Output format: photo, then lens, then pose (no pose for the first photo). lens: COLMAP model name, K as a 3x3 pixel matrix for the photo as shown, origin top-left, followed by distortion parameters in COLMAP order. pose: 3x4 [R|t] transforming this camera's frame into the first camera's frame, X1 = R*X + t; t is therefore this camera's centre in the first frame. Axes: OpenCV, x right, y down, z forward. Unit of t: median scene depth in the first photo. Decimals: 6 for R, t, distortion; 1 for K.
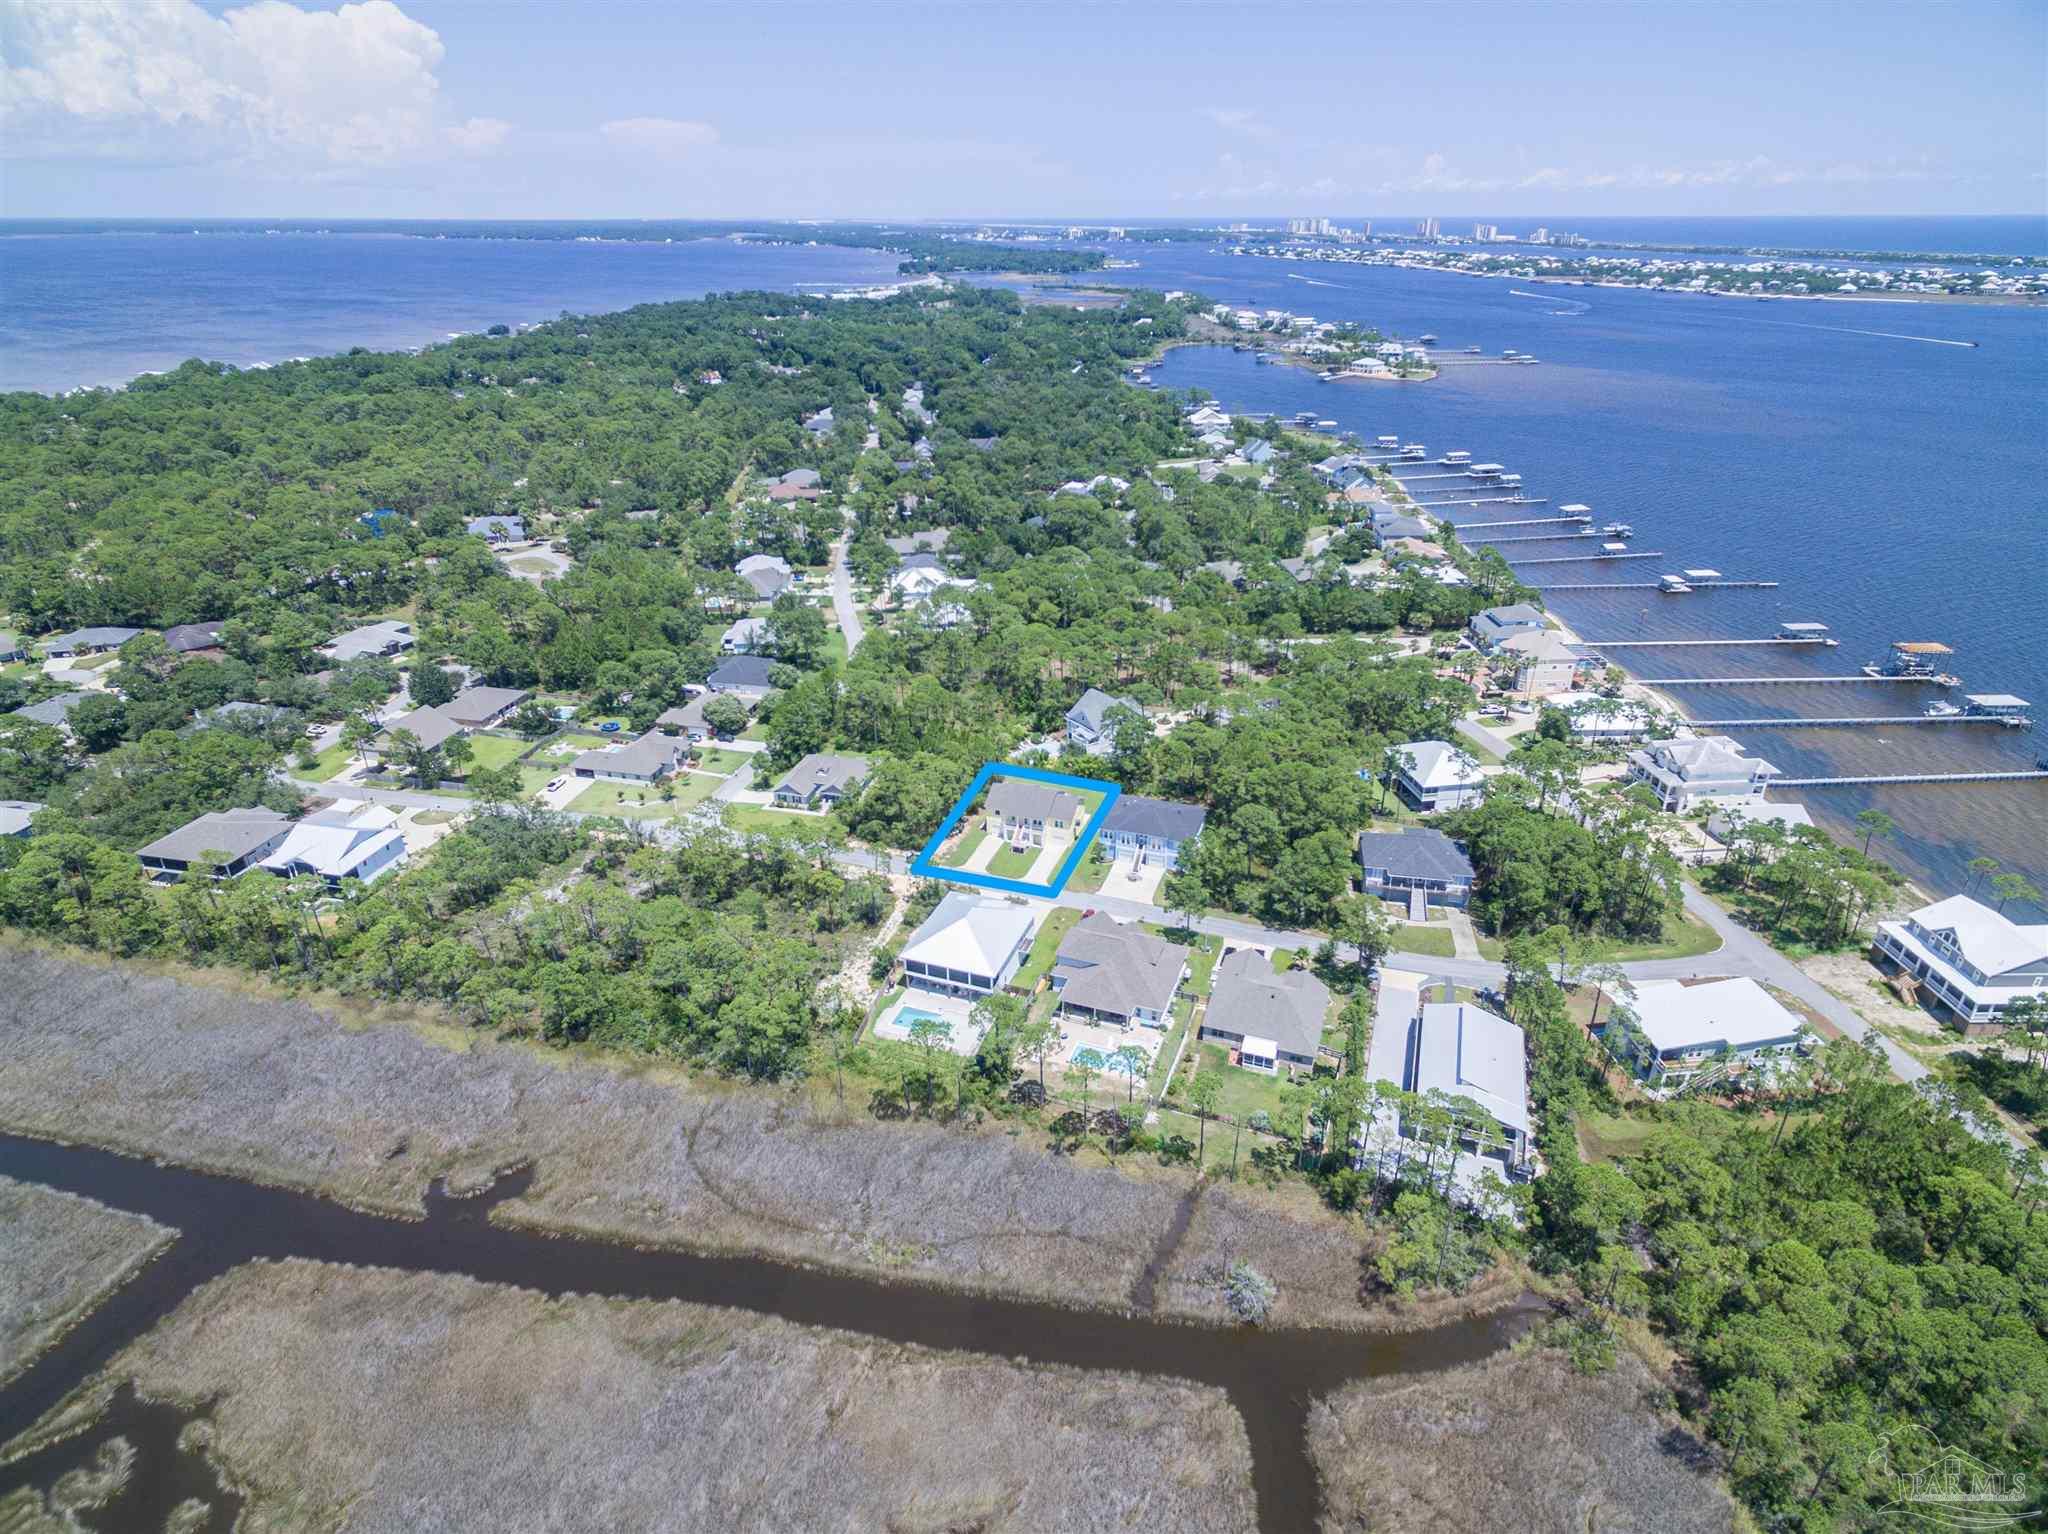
lens RADIAL K [[1138.9, 0, 1027.1], [0, 1138.9, 774.6], [0, 0, 1]] dist [0.008600, -0.003831]
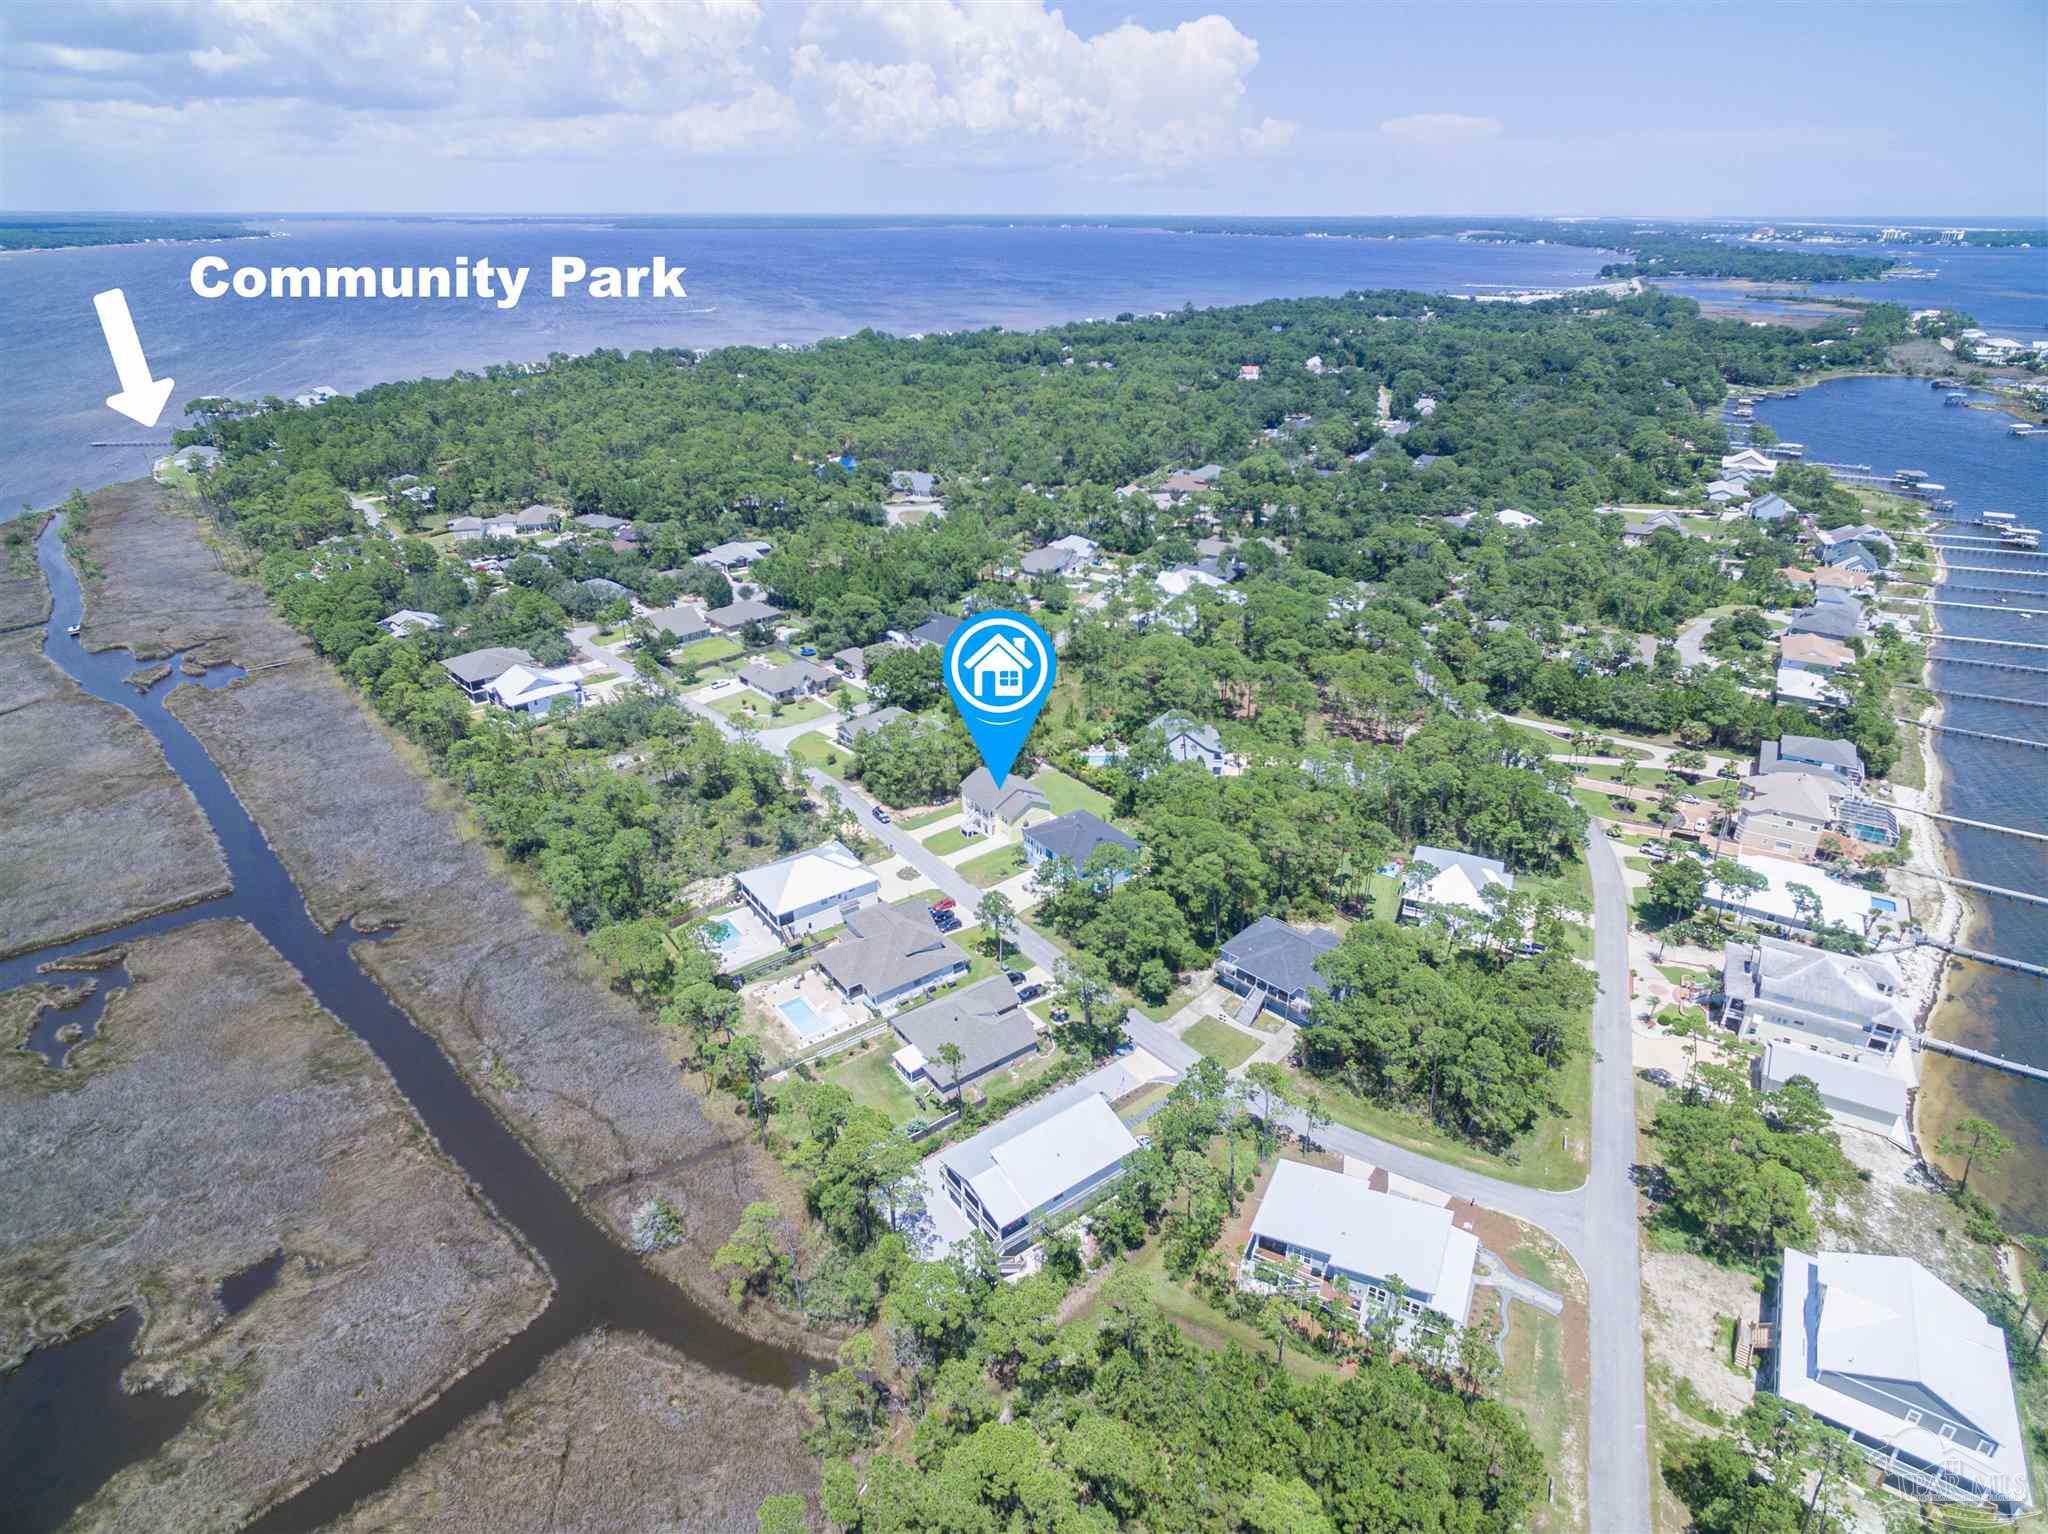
lens RADIAL K [[1138.9, 0, 1014.1], [0, 1138.9, 773.1], [0, 0, 1]] dist [0.008600, -0.003831]
pose [[0.831687, 0.247896, -0.496834, 0.450215], [-0.247222, 0.966541, 0.068414, -0.057453], [0.497170, 0.065929, 0.865145, 0.107217]]
